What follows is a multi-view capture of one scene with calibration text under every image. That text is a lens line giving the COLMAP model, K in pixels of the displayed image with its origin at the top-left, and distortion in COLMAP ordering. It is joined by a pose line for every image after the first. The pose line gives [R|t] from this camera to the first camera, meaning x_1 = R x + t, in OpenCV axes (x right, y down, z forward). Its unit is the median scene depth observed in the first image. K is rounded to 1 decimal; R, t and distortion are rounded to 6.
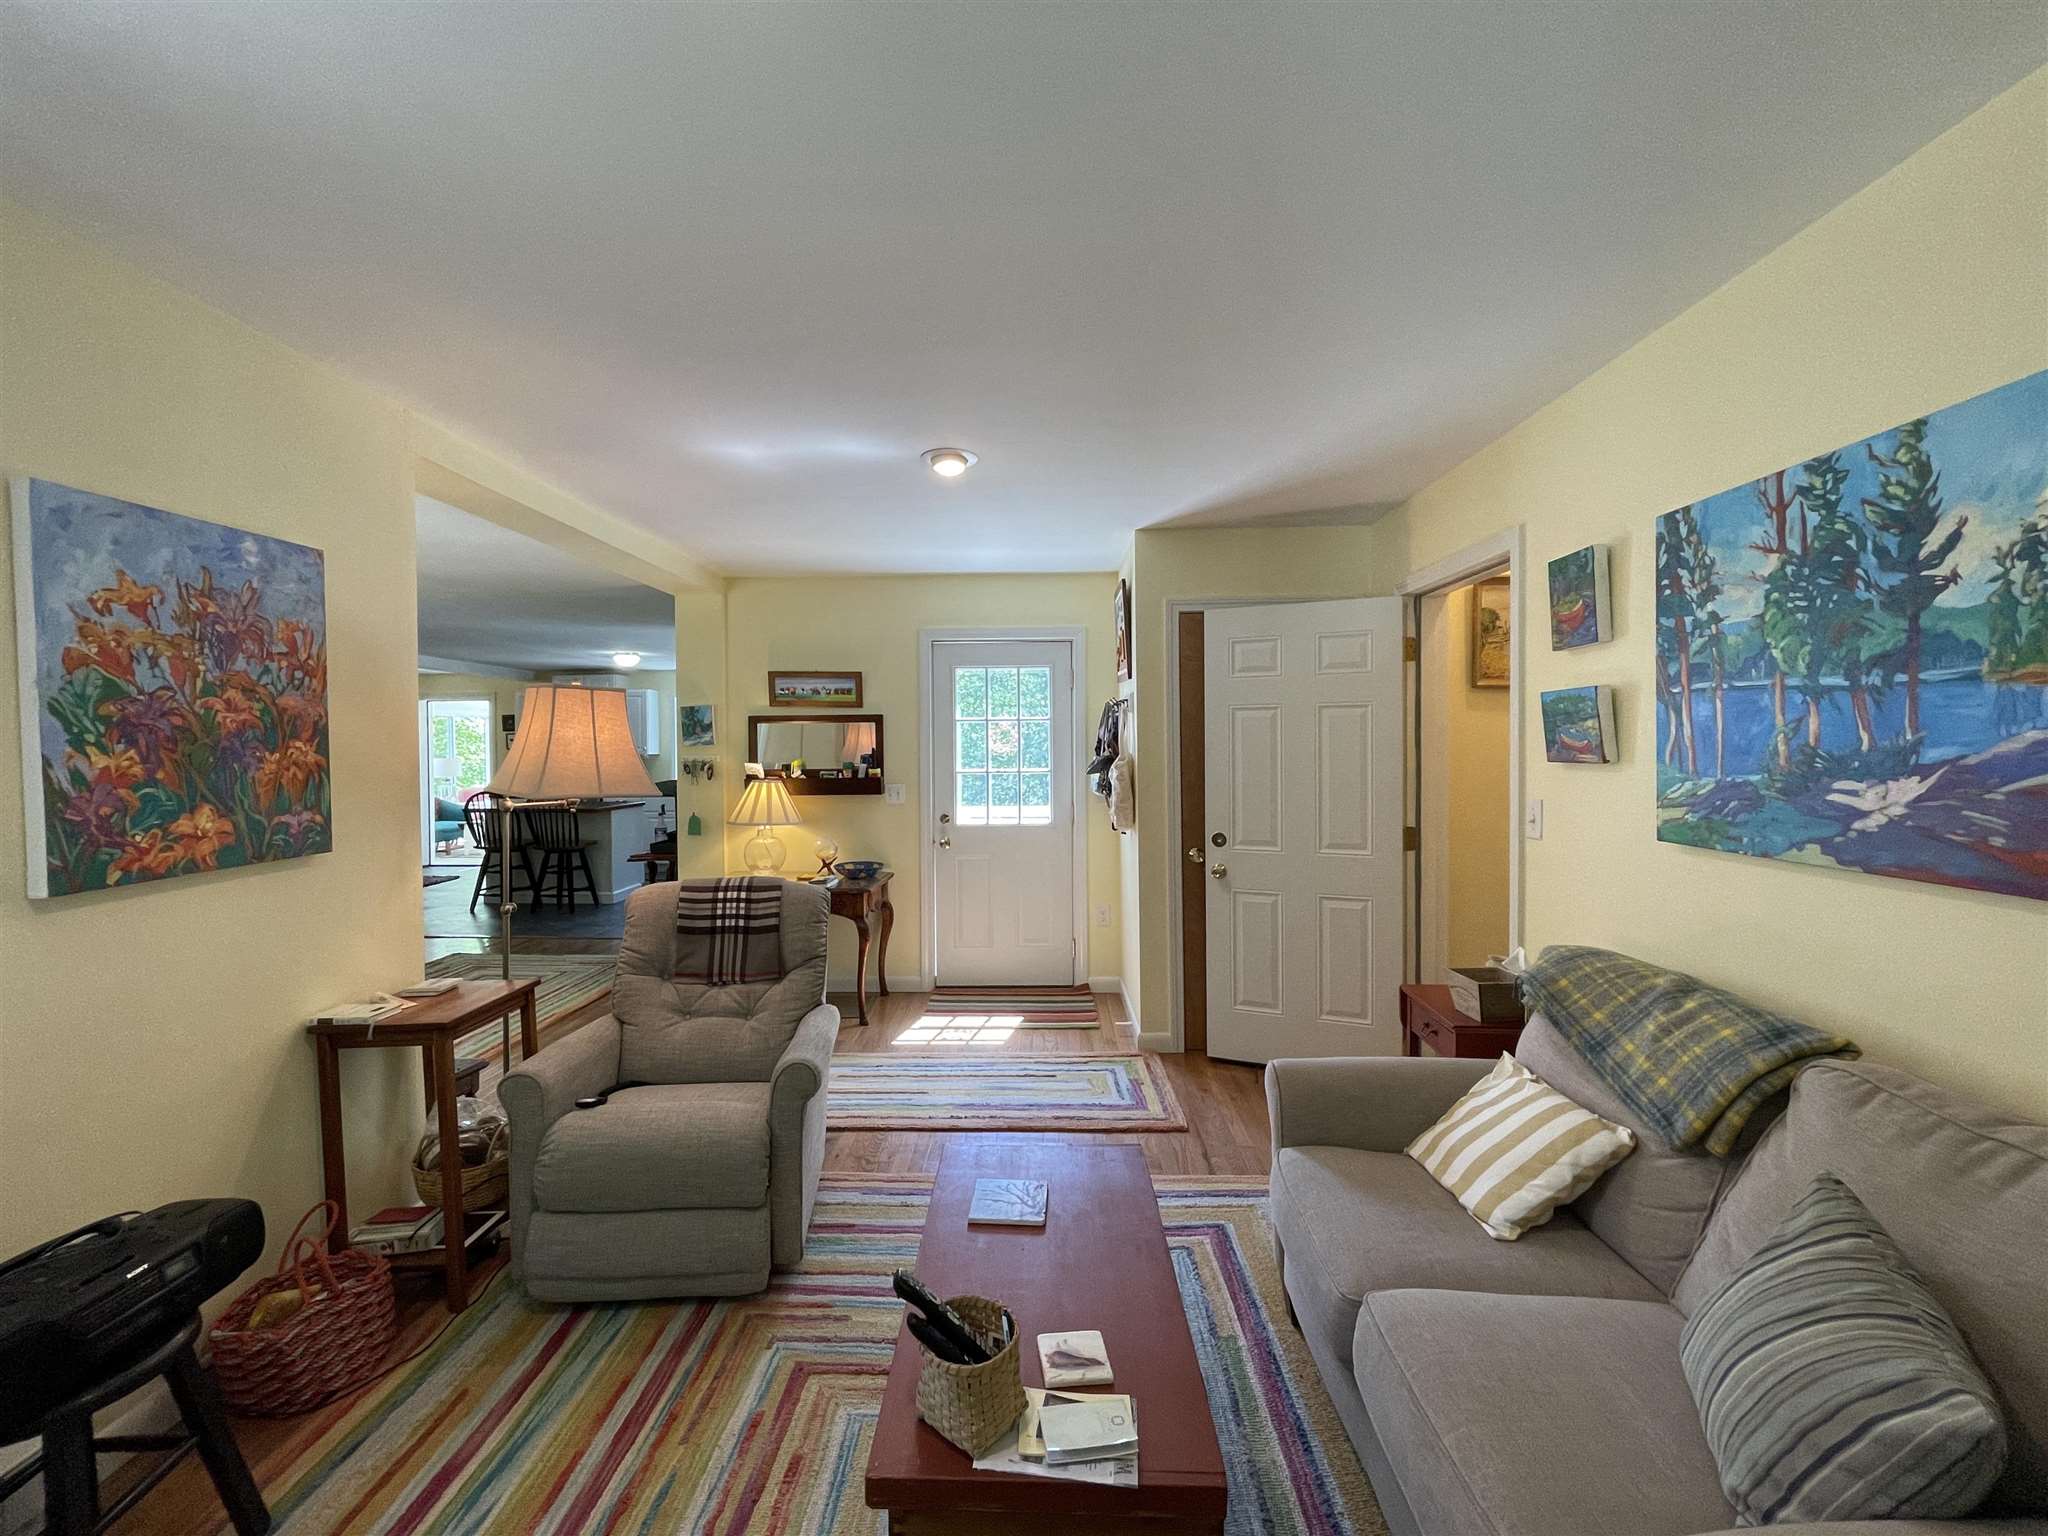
lens RADIAL K [[827.3, 0, 1018.3], [0, 827.3, 763.4], [0, 0, 1]] dist [0.000513, -0.000129]
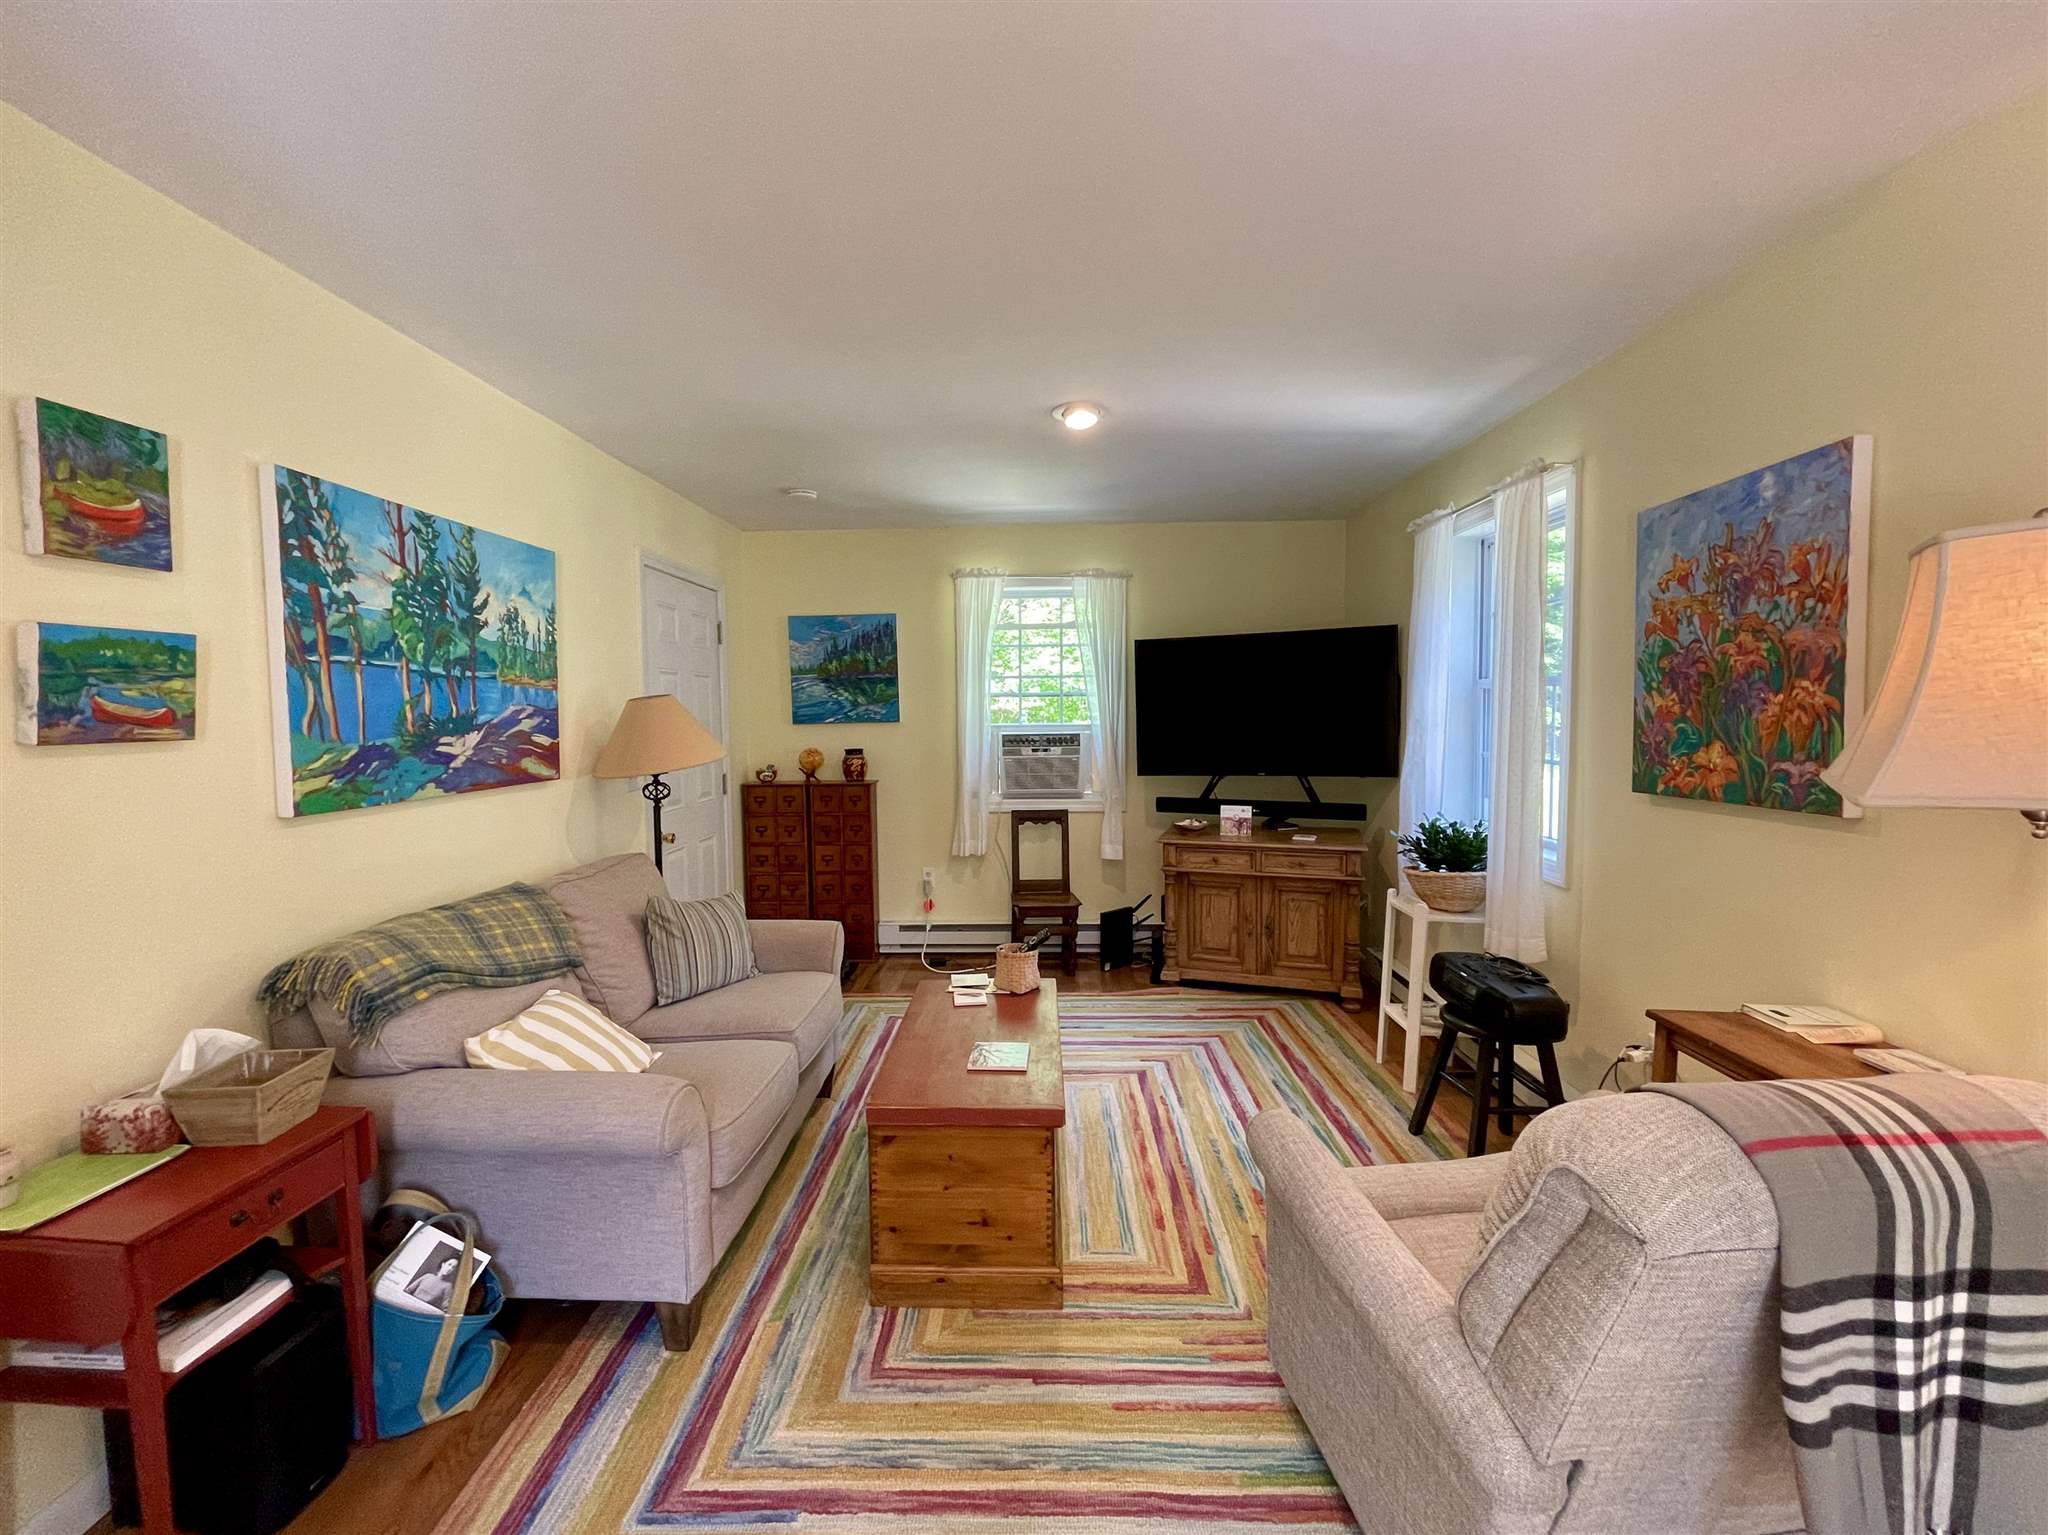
lens RADIAL K [[830.0, 0, 1013.2], [0, 830.0, 761.7], [0, 0, 1]] dist [-0.000670, -0.000443]
pose [[-0.999810, 0.018958, 0.004586, -0.045527], [0.019276, 0.996294, 0.083826, -0.035803], [-0.002980, 0.083898, -0.996470, 2.182465]]
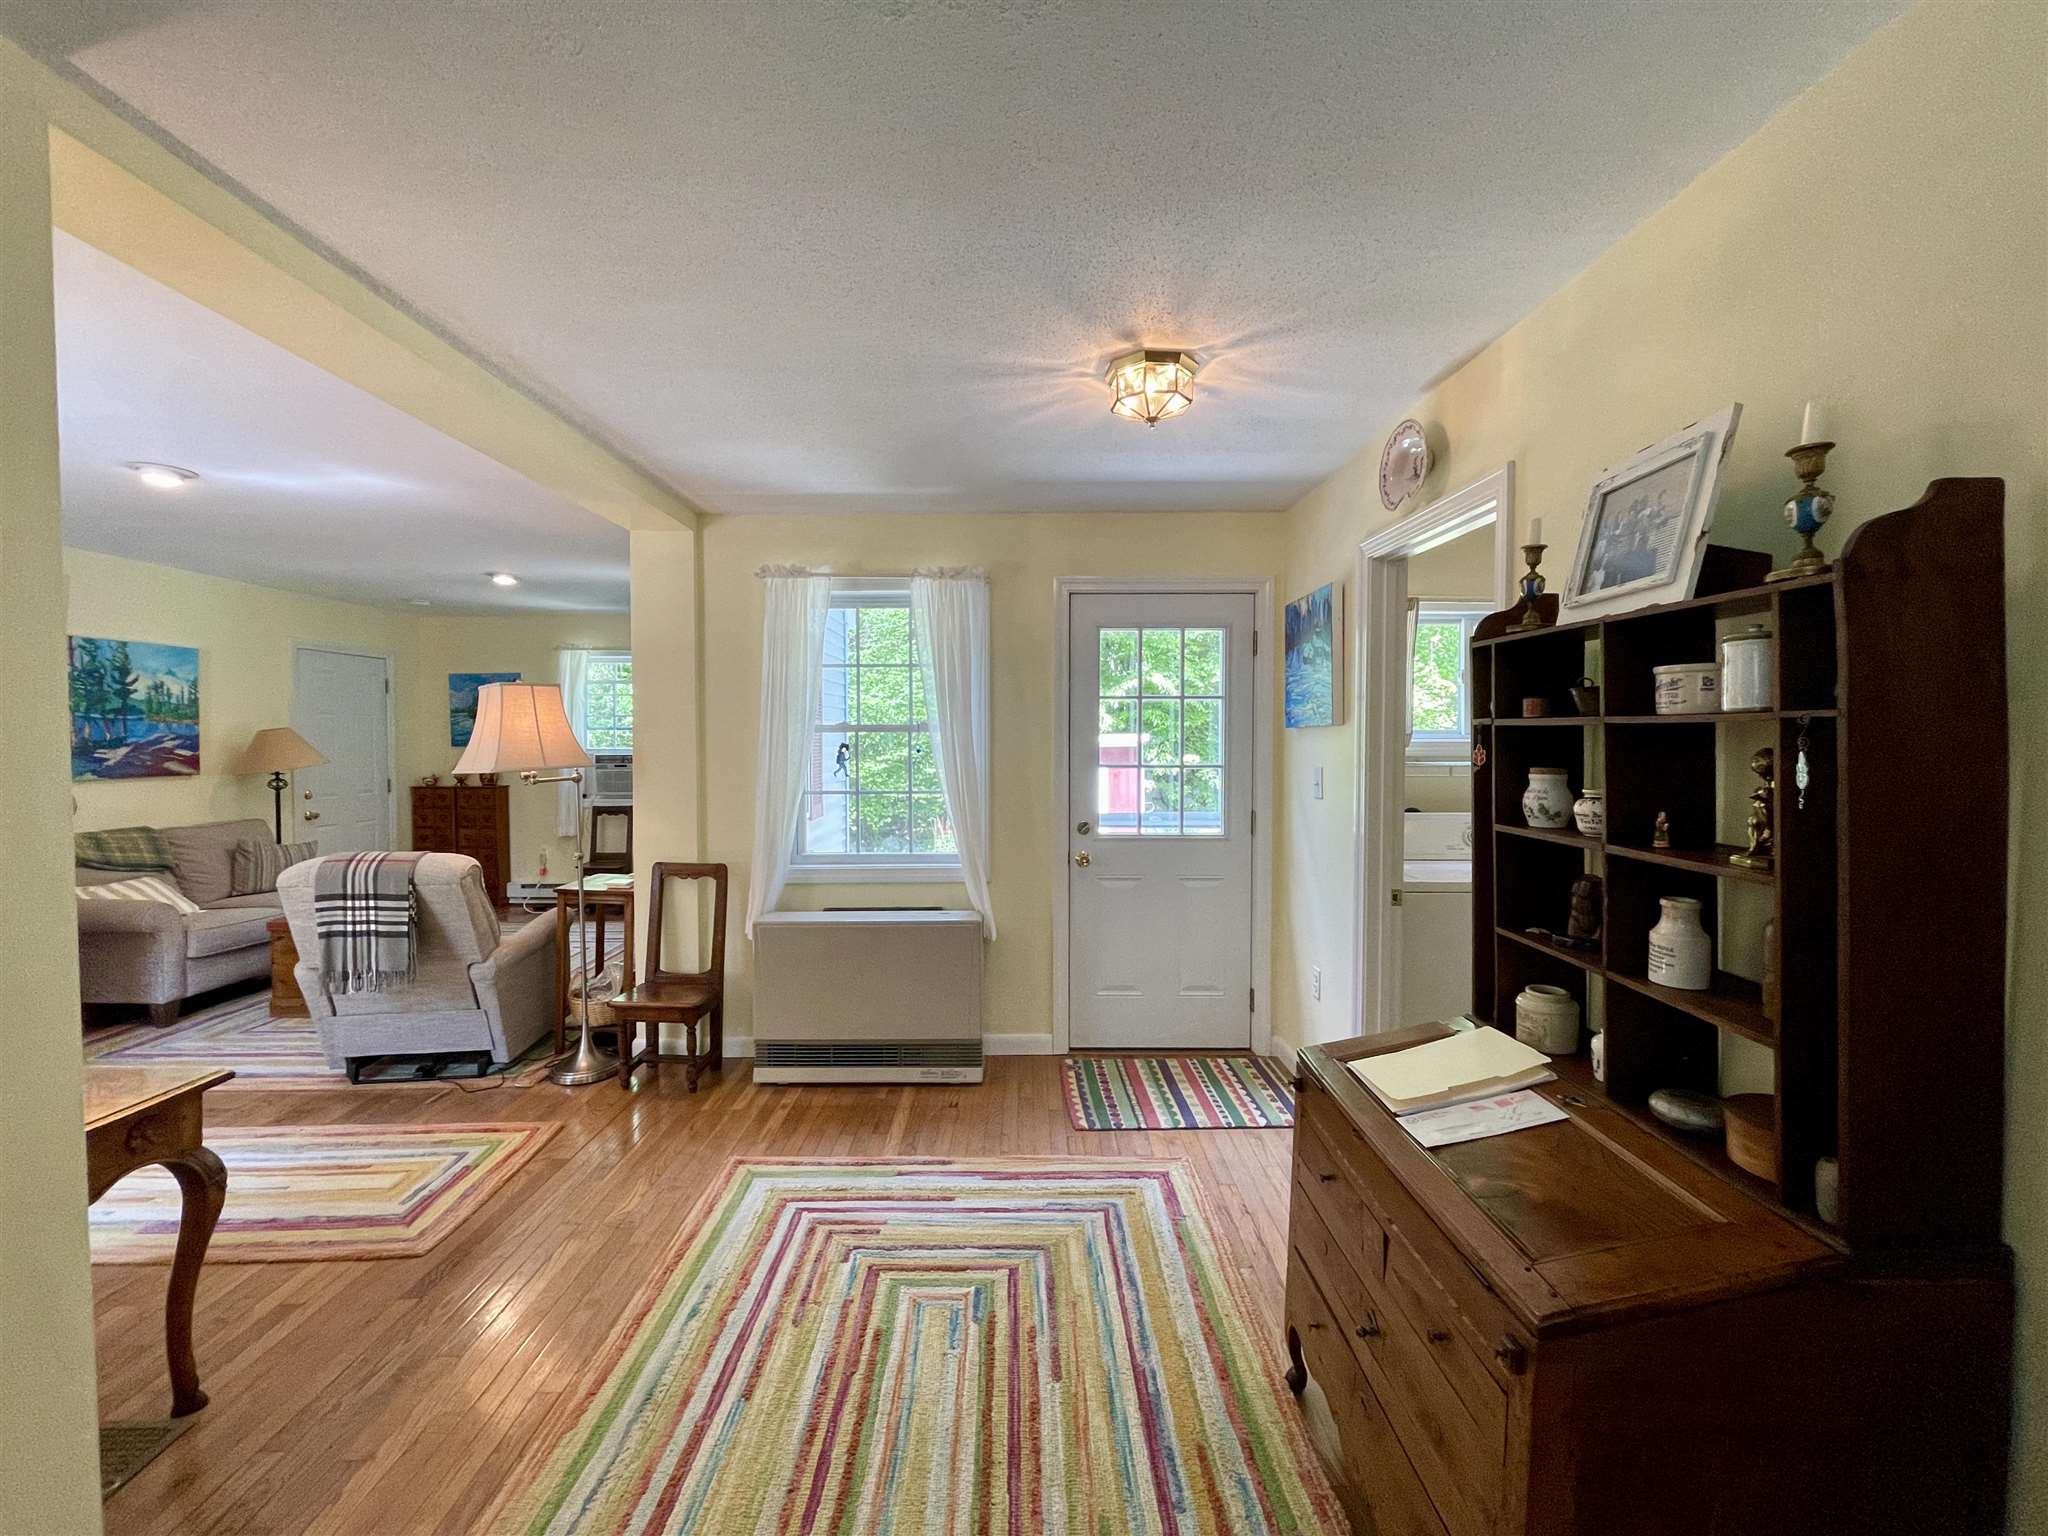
lens RADIAL K [[830.0, 0, 1013.2], [0, 830.0, 762.2], [0, 0, 1]] dist [-0.000670, -0.000443]
pose [[-0.999810, 0.011163, -0.015973, -1.955653], [0.010352, 0.998696, 0.049993, -0.042035], [0.016510, 0.049818, -0.998622, 3.509968]]
